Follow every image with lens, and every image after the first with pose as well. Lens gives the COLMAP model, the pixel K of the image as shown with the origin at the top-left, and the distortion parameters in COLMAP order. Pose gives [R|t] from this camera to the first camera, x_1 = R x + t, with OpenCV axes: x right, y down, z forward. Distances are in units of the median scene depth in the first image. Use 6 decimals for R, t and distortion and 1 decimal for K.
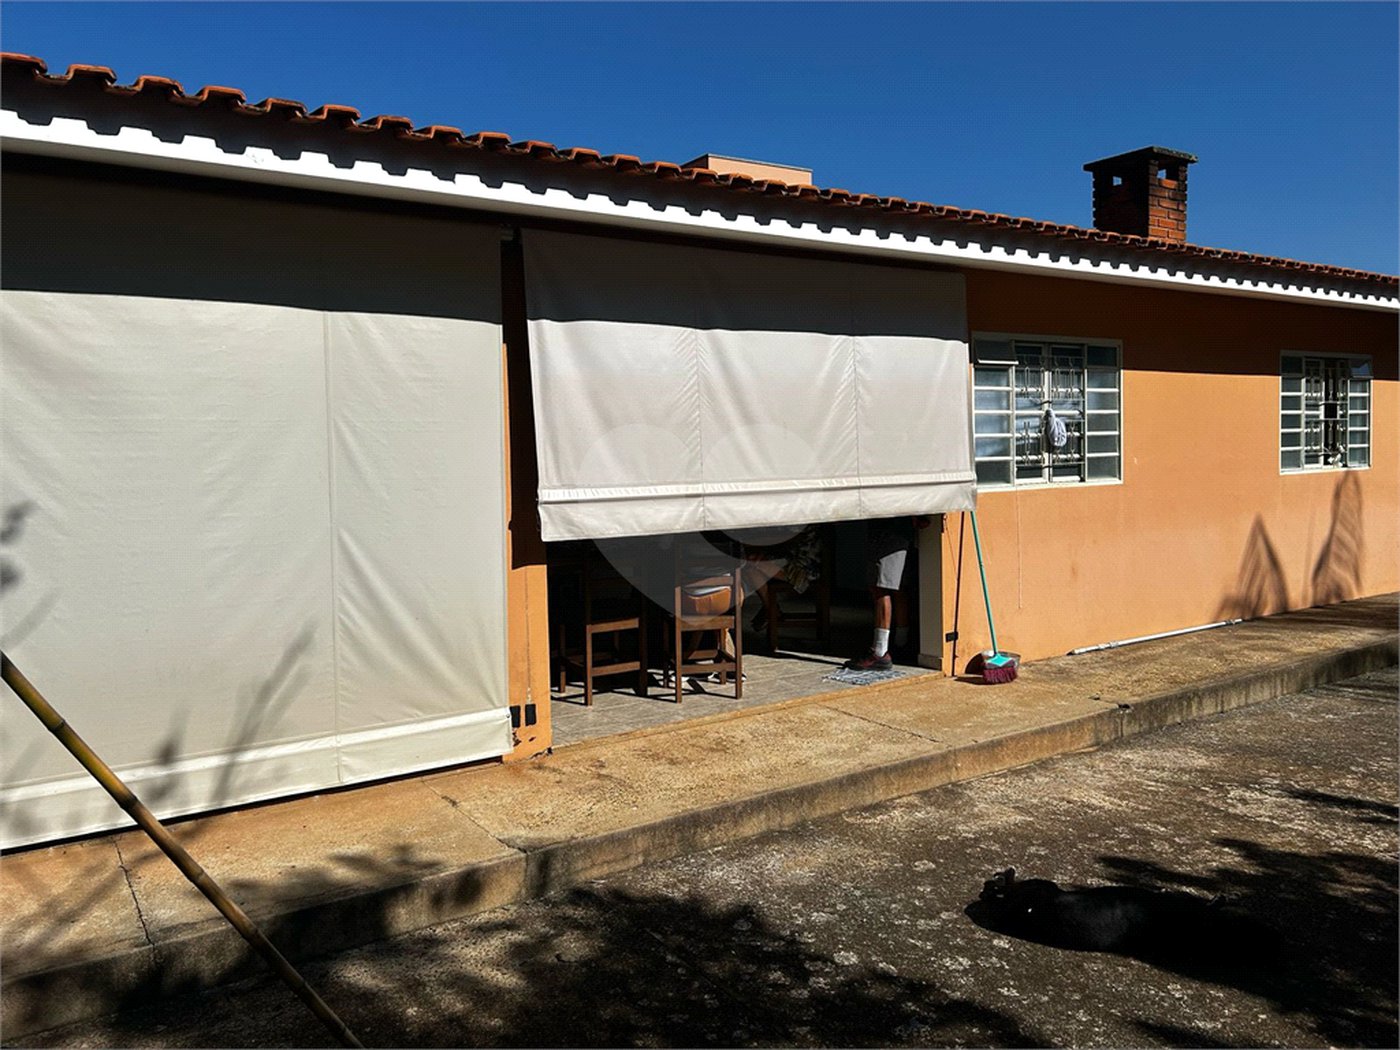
lens RADIAL K [[1128.7, 0, 700.0], [0, 1128.7, 525.0], [0, 0, 1]] dist [0.083622, -0.106650]
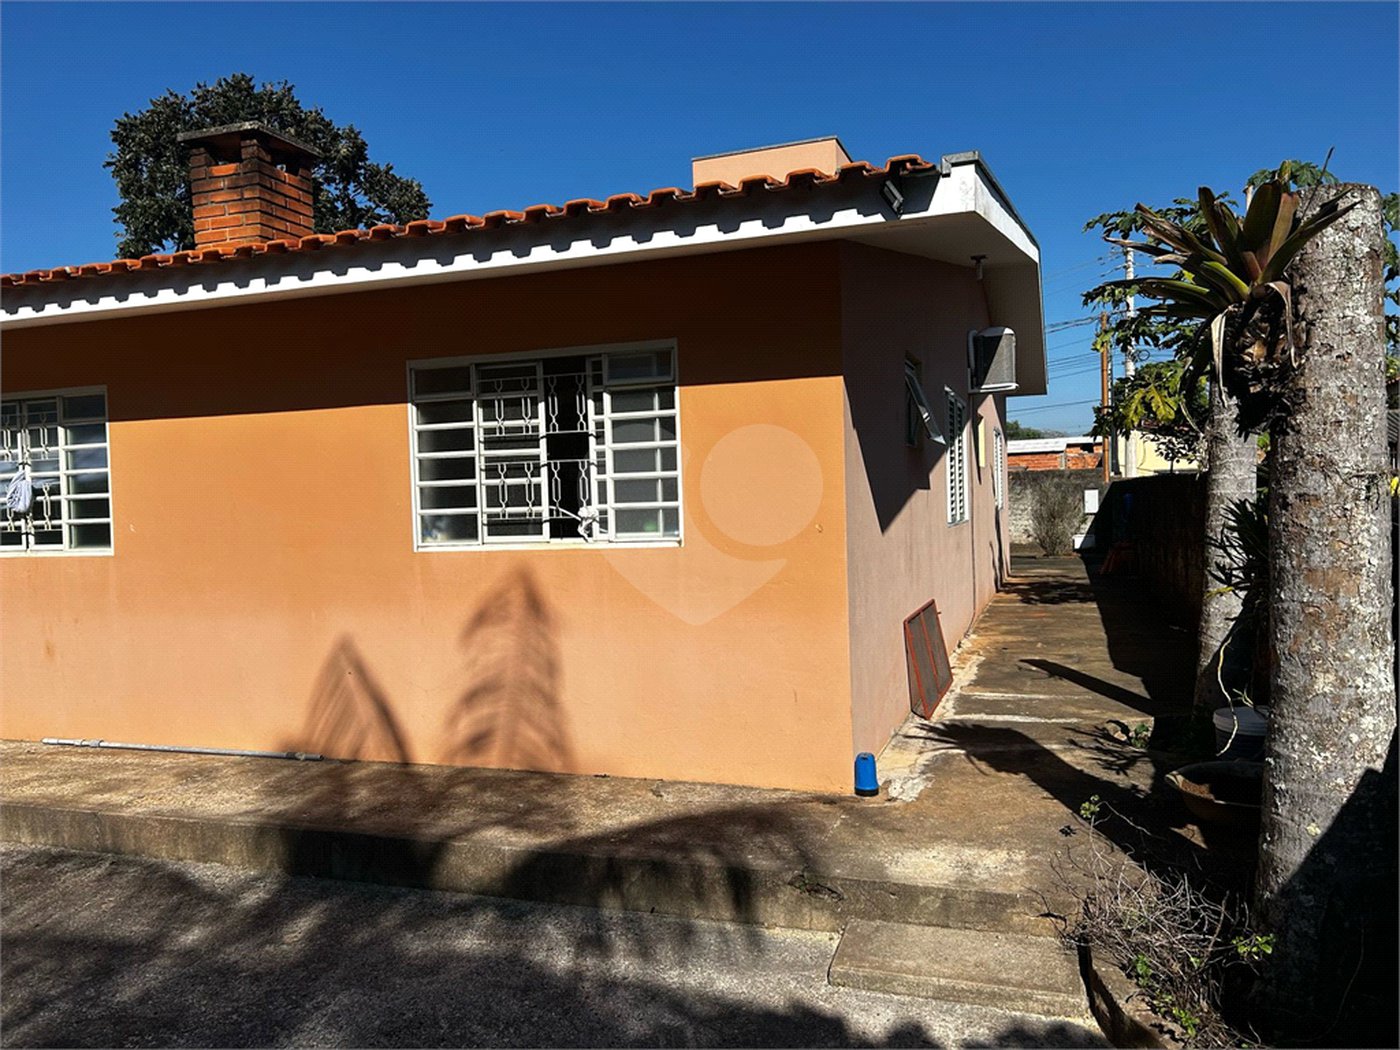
lens RADIAL K [[1007.1, 0, 623.0], [0, 1007.1, 521.0], [0, 0, 1]] dist [0.048806, -0.079520]
pose [[0.575002, 0.028587, -0.817652, 1.182486], [-0.031056, 0.999432, 0.013103, -0.082054], [0.817562, 0.017859, 0.575563, 0.863012]]
